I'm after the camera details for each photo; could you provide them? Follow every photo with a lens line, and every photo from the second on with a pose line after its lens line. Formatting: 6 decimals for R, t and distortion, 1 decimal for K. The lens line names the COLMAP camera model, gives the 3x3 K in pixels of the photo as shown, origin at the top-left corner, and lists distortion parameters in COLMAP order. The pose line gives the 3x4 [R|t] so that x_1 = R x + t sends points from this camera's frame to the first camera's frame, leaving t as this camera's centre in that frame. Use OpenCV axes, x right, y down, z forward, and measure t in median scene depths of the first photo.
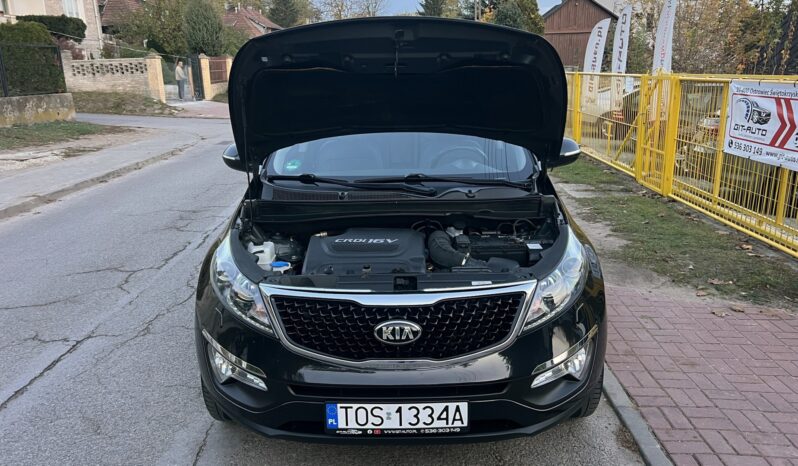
lens RADIAL K [[626.2, 0, 400.1], [0, 626.2, 228.5], [0, 0, 1]] dist [0.055273, -0.072202]
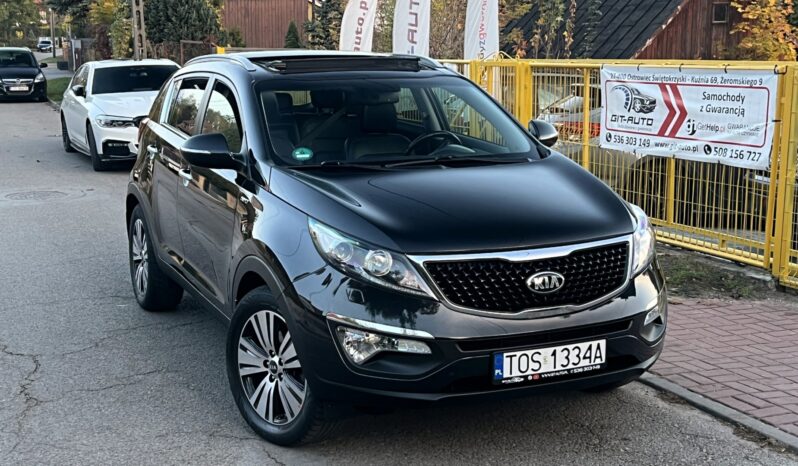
lens RADIAL K [[1082.8, 0, 399.0], [0, 1082.8, 233.0], [0, 0, 1]] dist [0.207738, -0.630209]
pose [[0.906009, -0.061120, 0.418823, -1.011505], [0.096733, 0.993231, -0.064310, 0.175017], [-0.412057, 0.098779, 0.905788, -0.614646]]
